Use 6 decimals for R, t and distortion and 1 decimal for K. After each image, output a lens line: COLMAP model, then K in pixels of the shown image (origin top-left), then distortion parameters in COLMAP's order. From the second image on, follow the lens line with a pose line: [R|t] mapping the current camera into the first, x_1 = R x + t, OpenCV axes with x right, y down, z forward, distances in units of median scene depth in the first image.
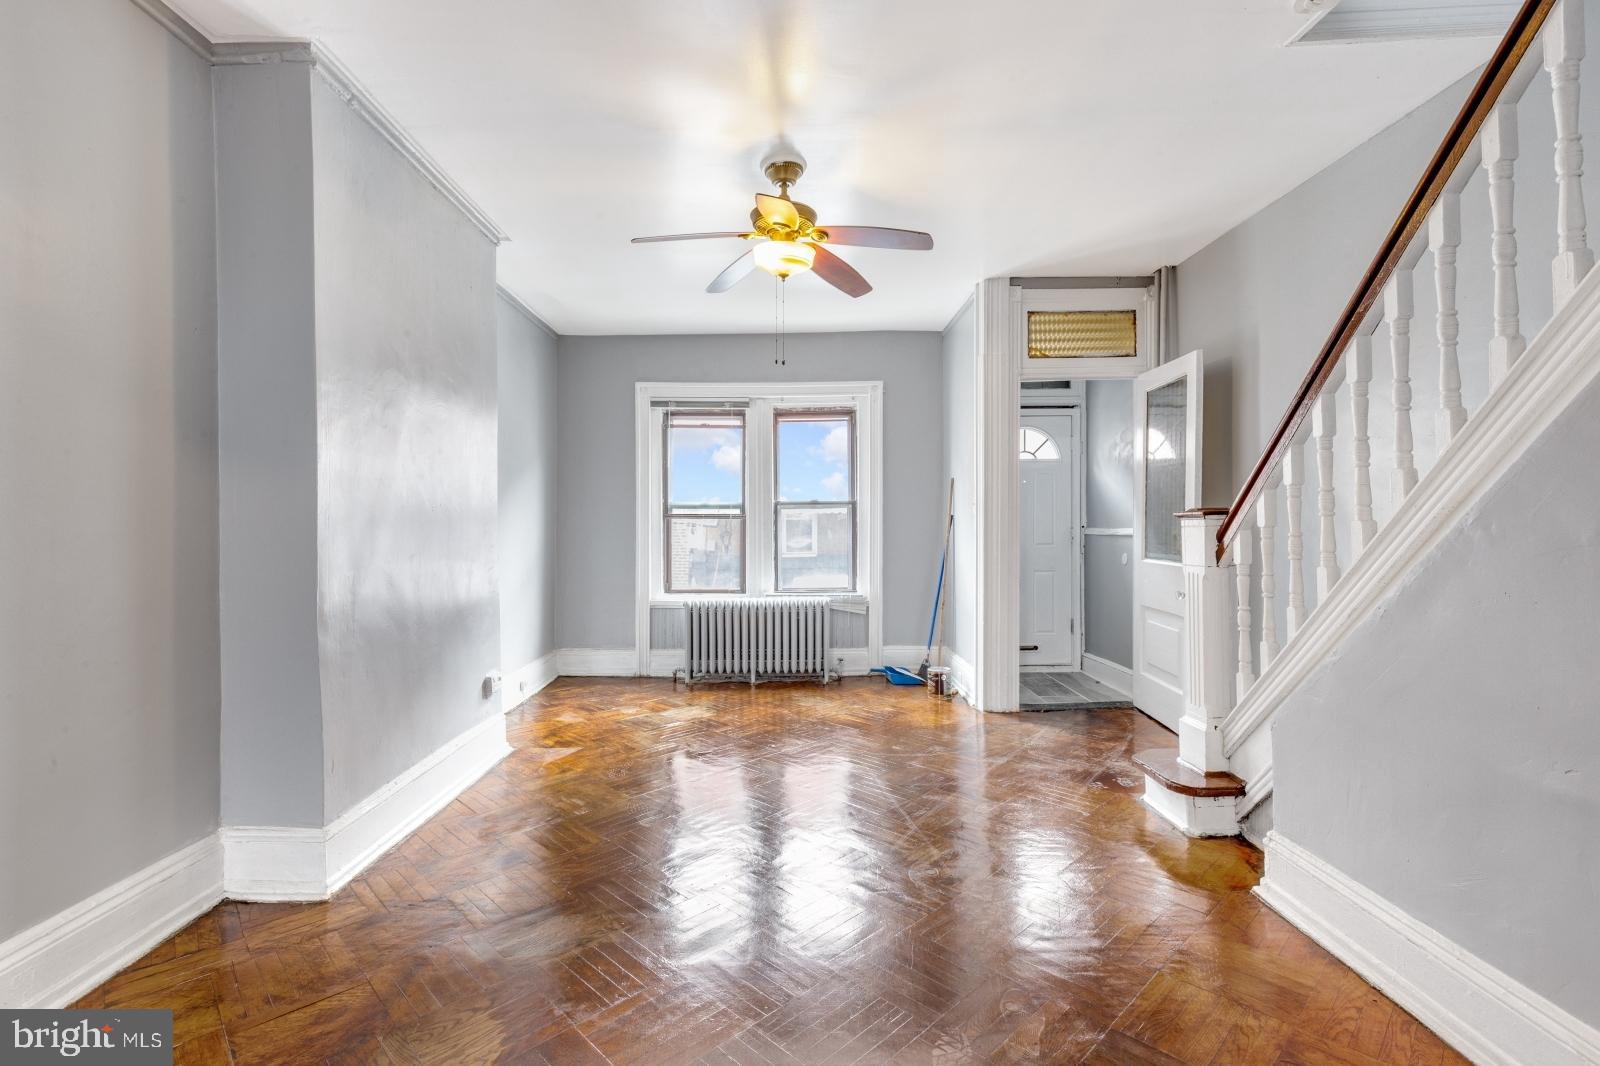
lens RADIAL K [[733.3, 0, 794.6], [0, 733.3, 537.2], [0, 0, 1]] dist [0.009120, -0.000209]
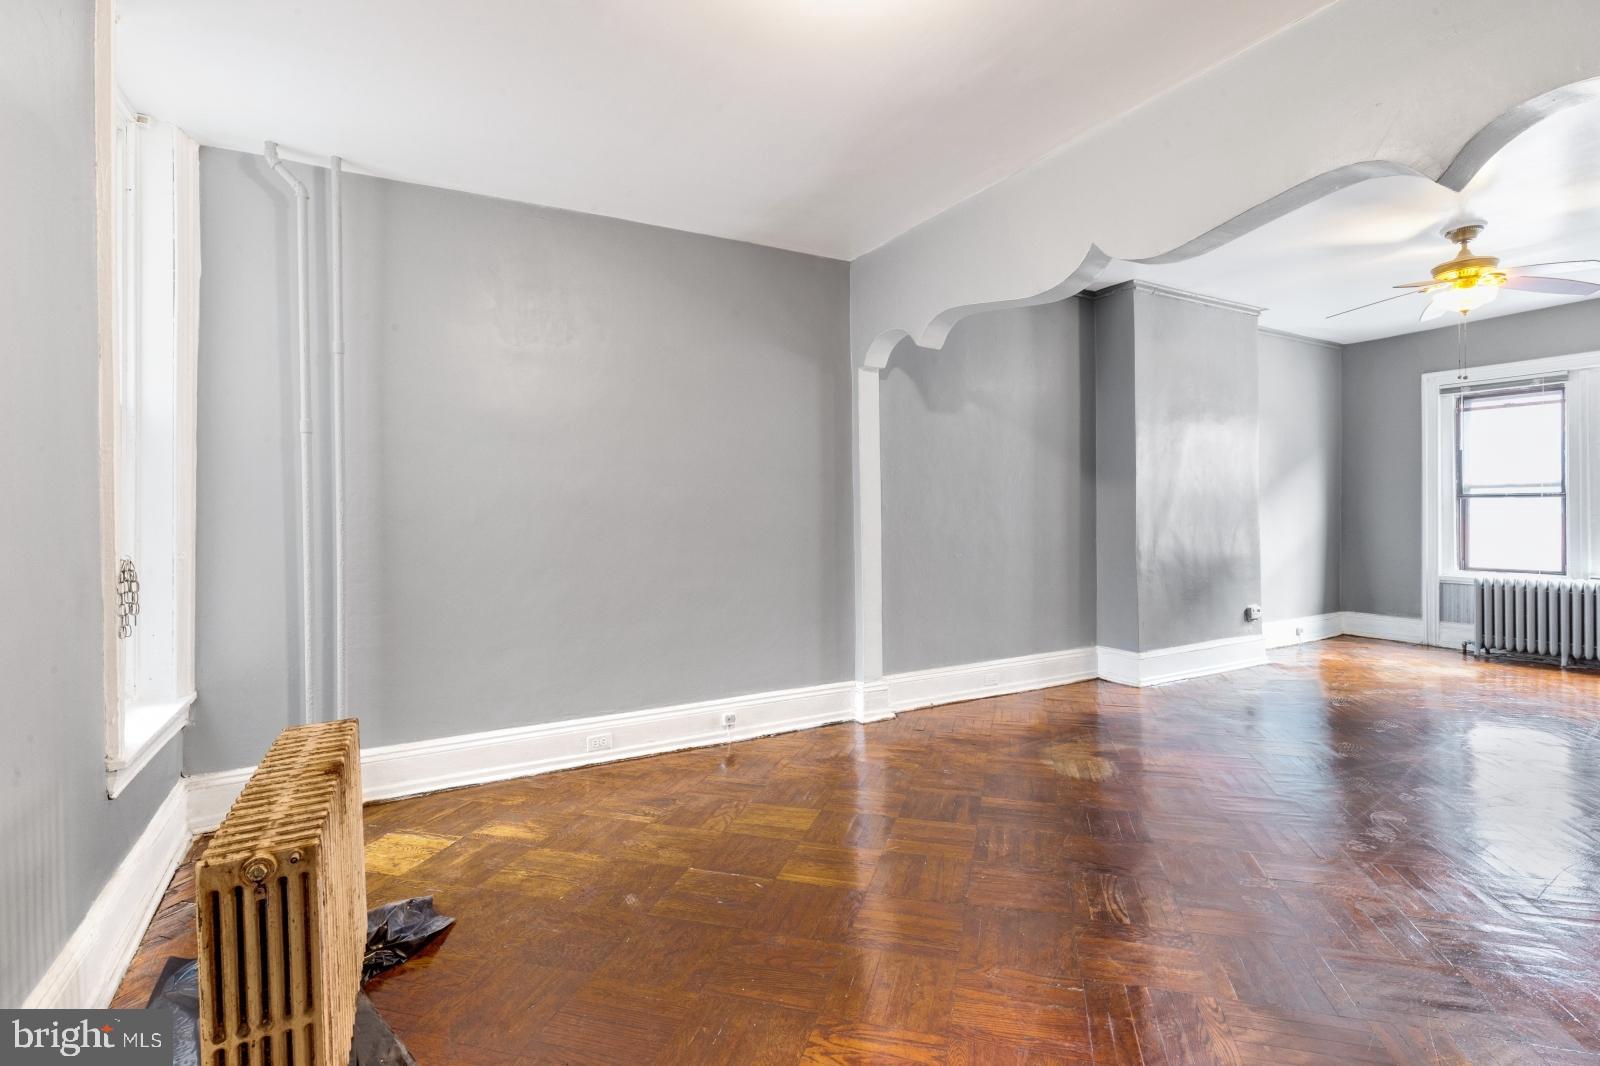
lens RADIAL K [[740.4, 0, 804.6], [0, 740.4, 514.7], [0, 0, 1]] dist [0.007897, -0.001194]
pose [[0.499333, -0.000809, -0.866410, 0.284647], [-0.006470, 0.999968, -0.004663, 0.008979], [0.866386, 0.007933, 0.499312, -0.348522]]
